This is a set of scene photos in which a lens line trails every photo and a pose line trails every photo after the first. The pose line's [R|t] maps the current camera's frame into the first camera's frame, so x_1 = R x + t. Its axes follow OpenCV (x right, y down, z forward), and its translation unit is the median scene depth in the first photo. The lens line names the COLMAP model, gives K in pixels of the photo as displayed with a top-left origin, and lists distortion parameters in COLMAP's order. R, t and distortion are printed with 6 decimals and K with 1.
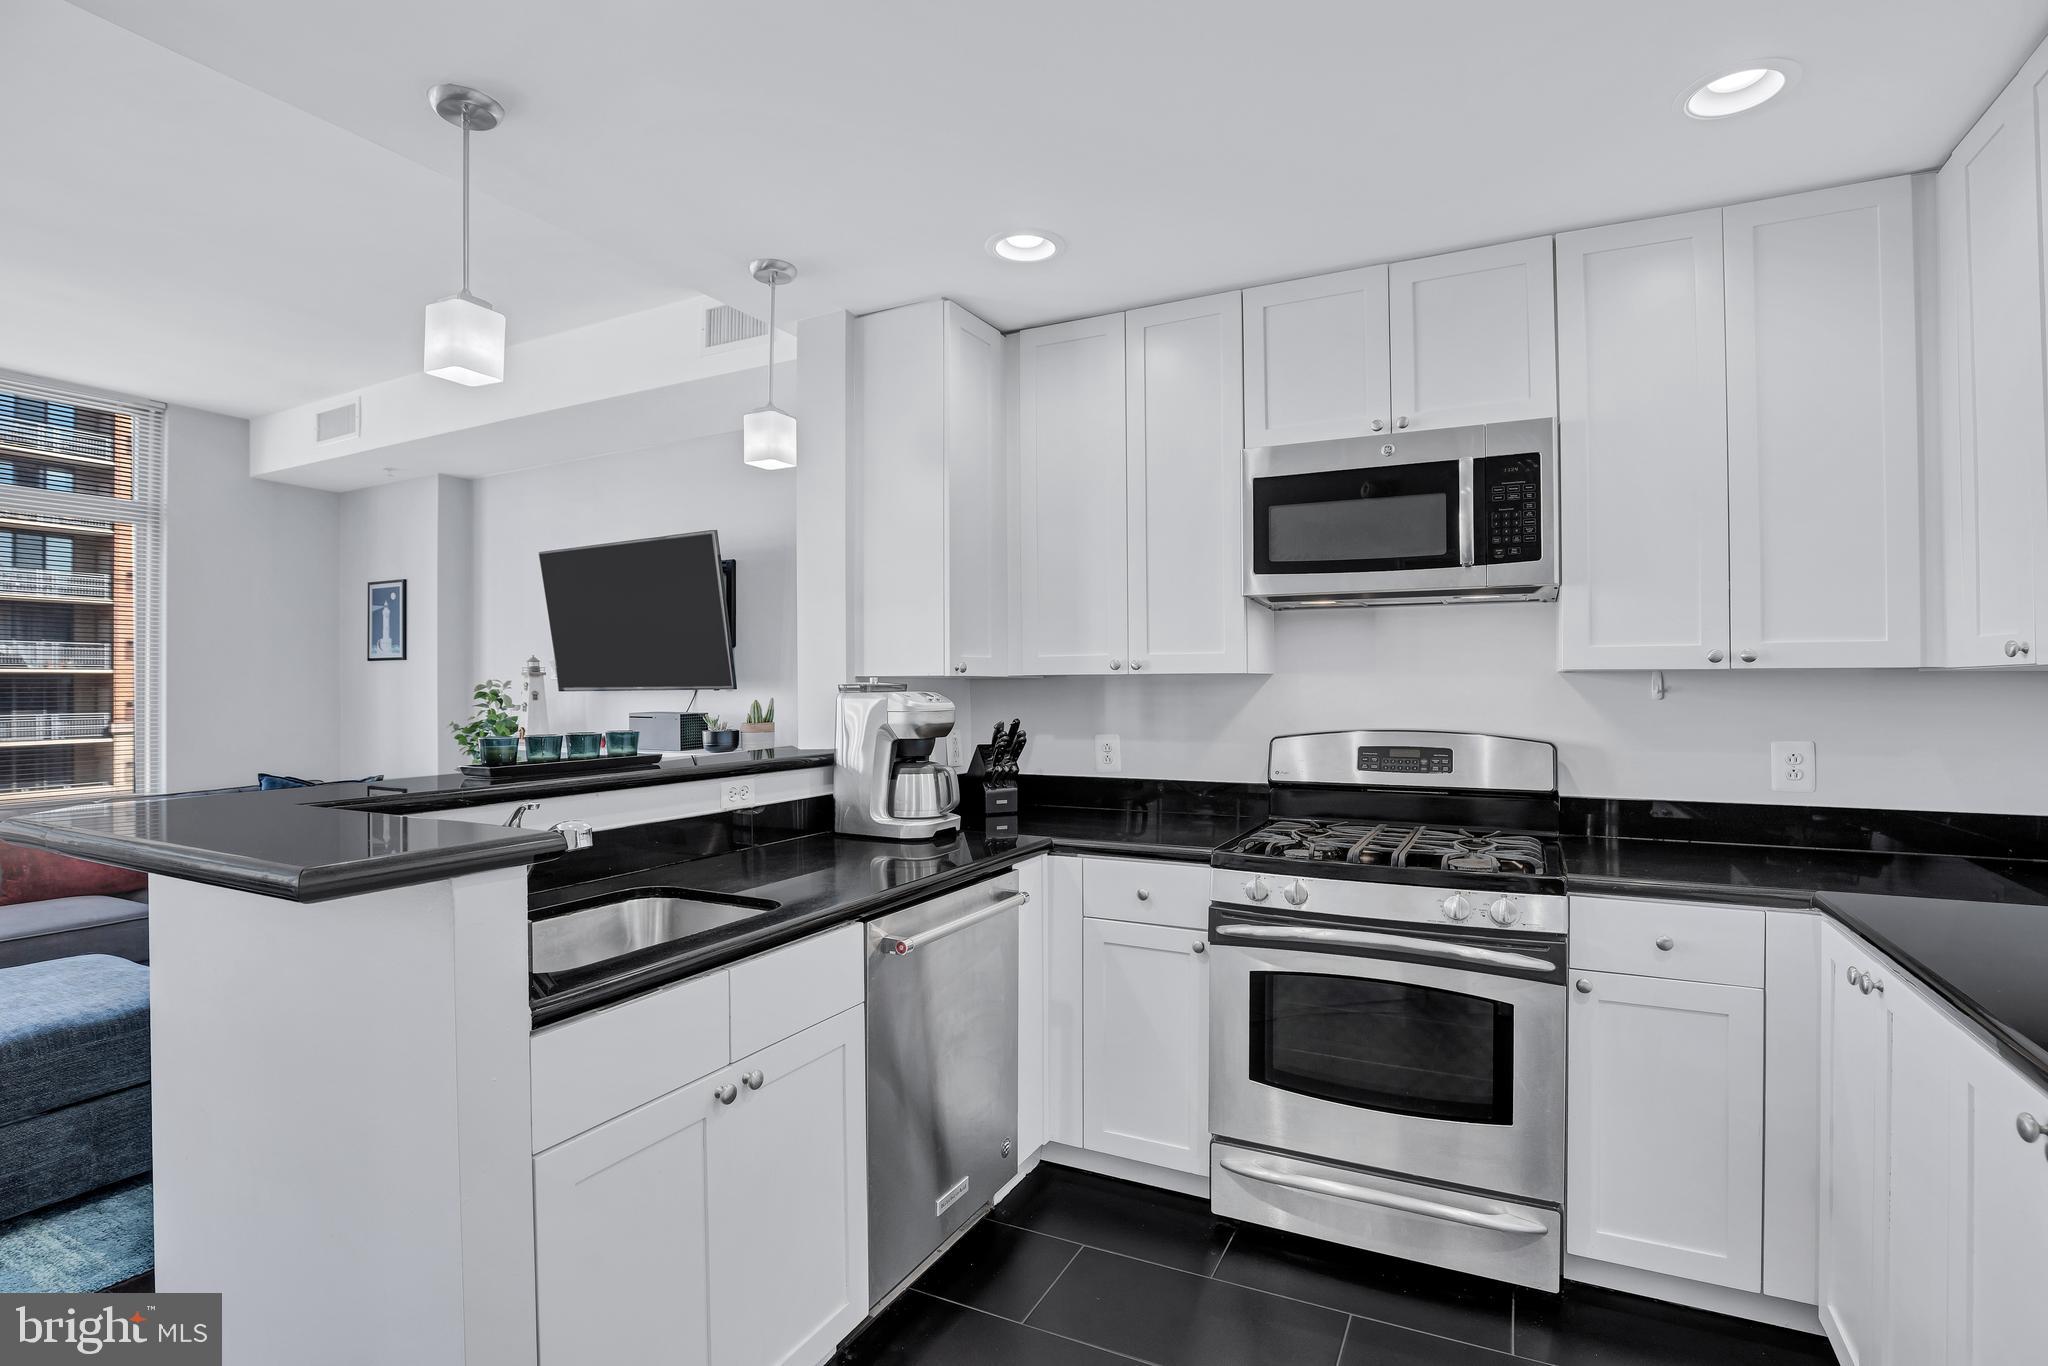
lens RADIAL K [[961.0, 0, 1095.4], [0, 961.0, 671.8], [0, 0, 1]] dist [-0.038369, 0.008557]
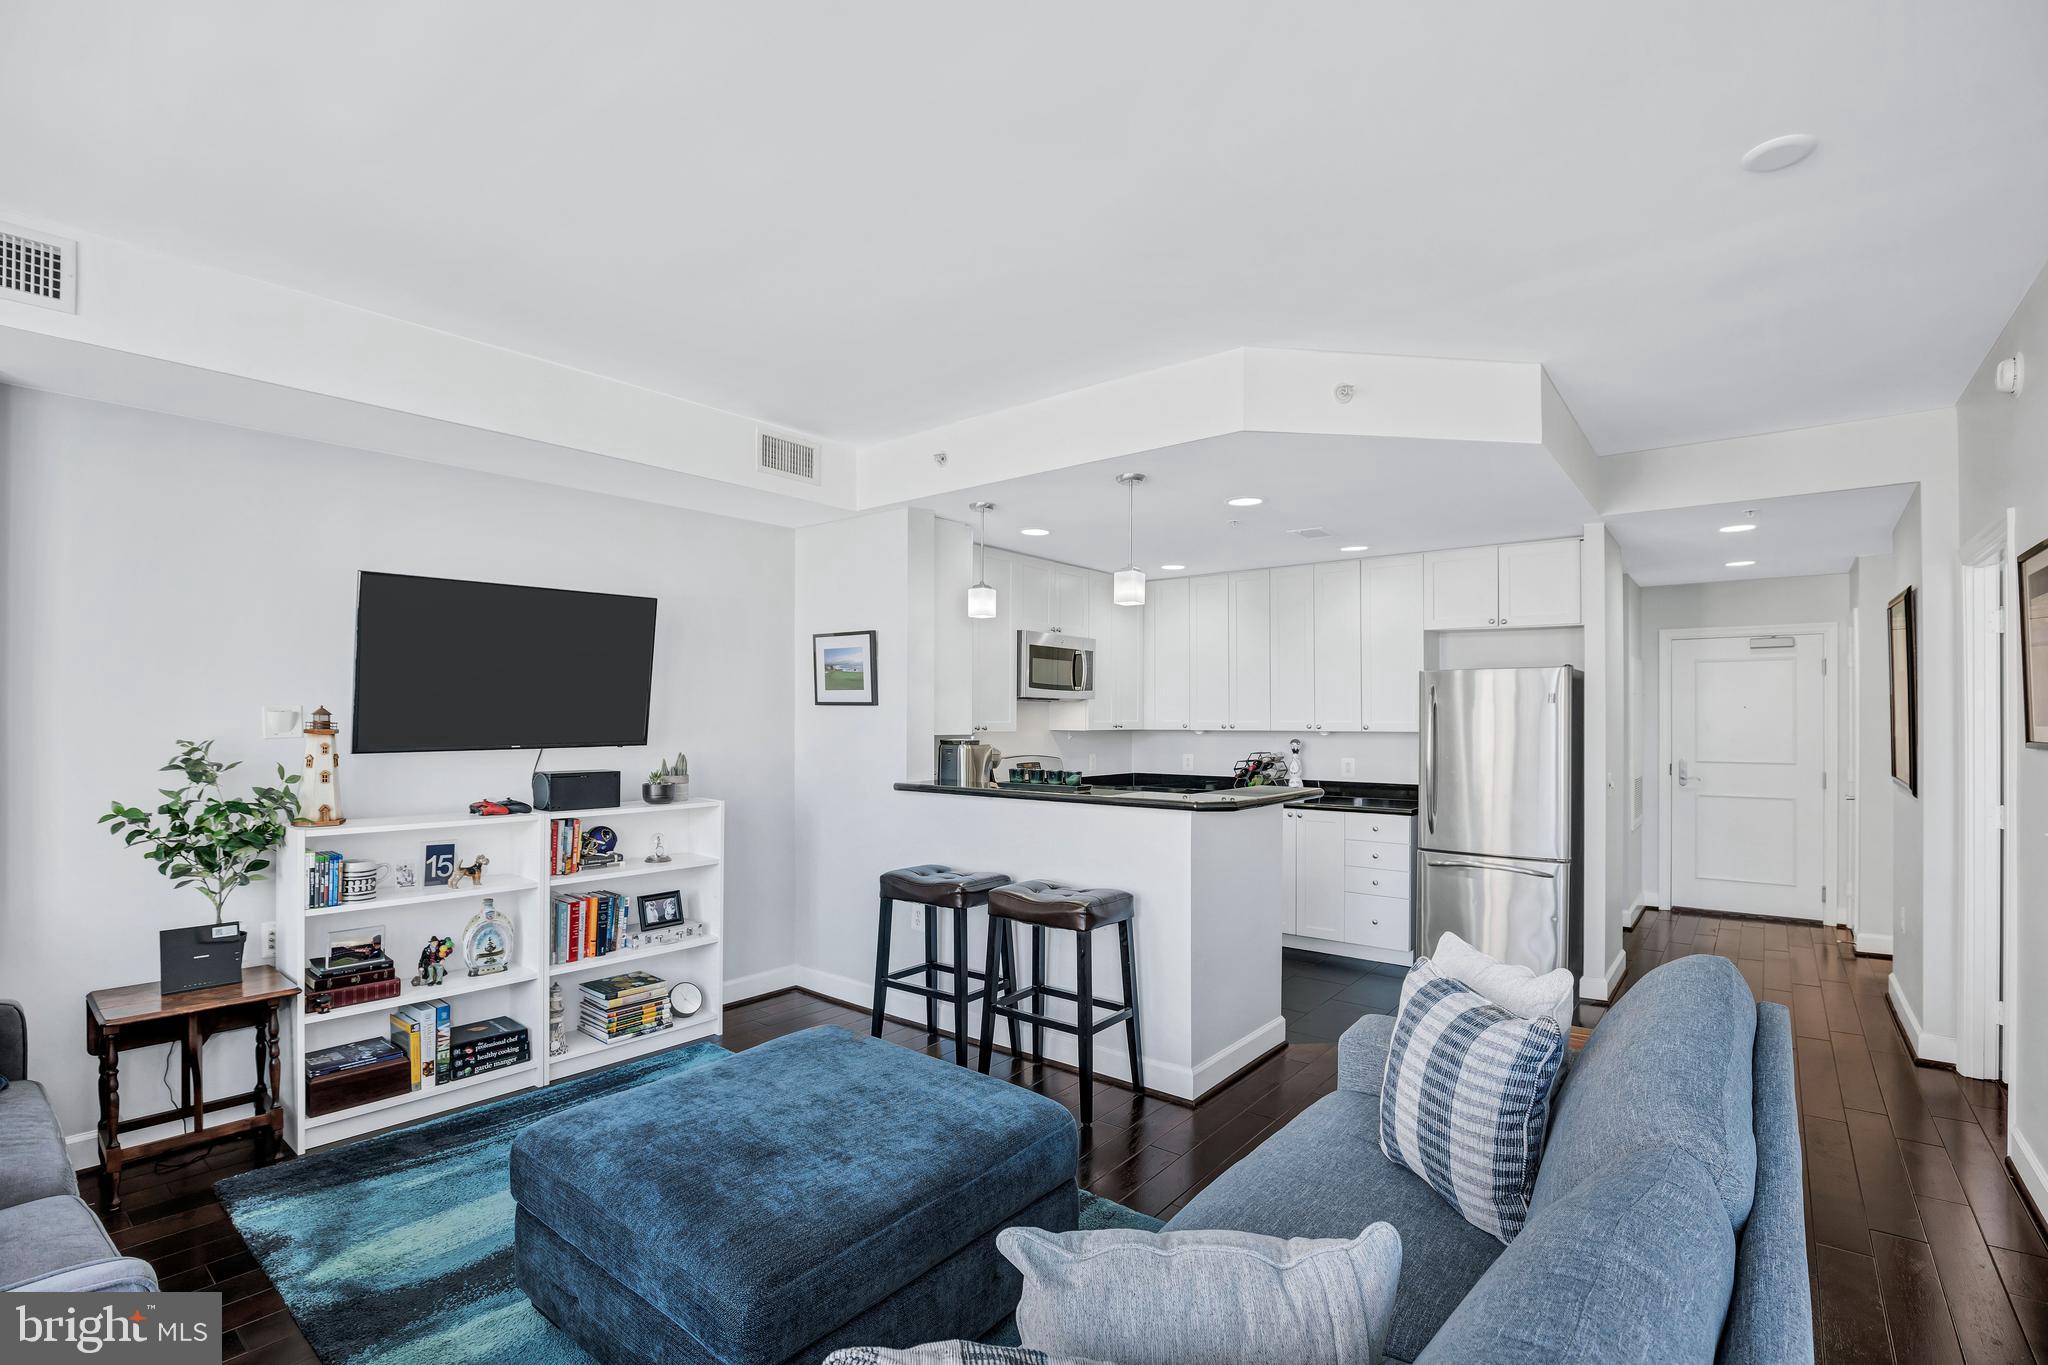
lens RADIAL K [[961.0, 0, 1018.2], [0, 961.0, 715.0], [0, 0, 1]] dist [-0.038369, 0.008557]
pose [[0.206023, 0.006526, 0.978525, -2.038222], [-0.018703, 0.999821, -0.002730, -0.030729], [-0.978368, -0.017739, 0.206108, 0.557672]]
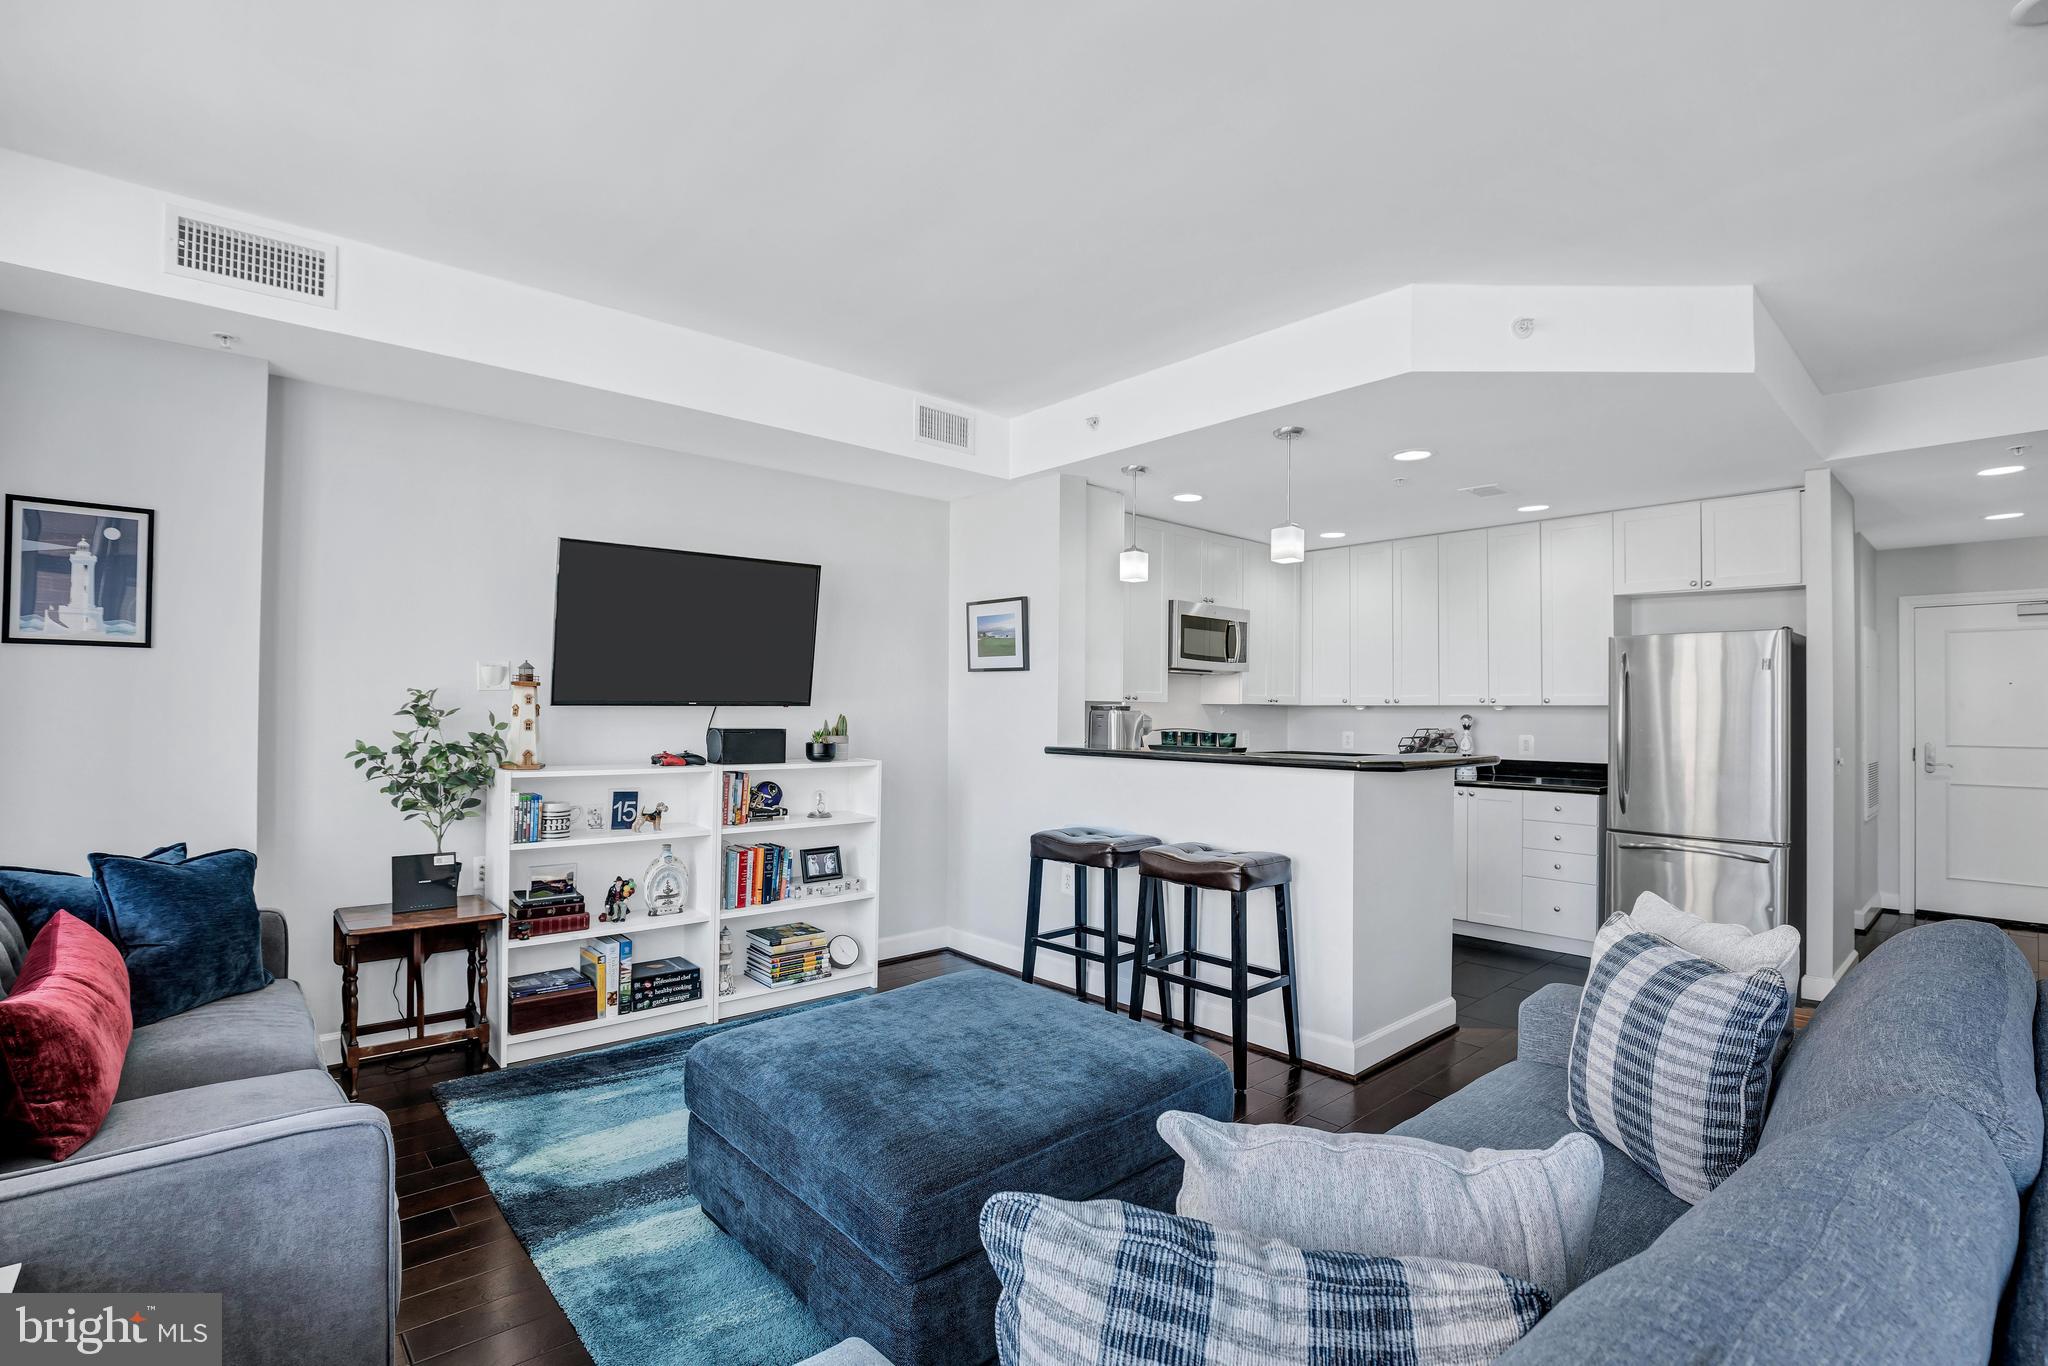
lens RADIAL K [[961.0, 0, 1006.2], [0, 961.0, 695.0], [0, 0, 1]] dist [-0.038369, 0.008557]
pose [[0.364544, 0.019064, 0.930991, -2.038864], [-0.025491, 0.999620, -0.010488, 0.017806], [-0.930837, -0.019909, 0.364892, 0.563082]]
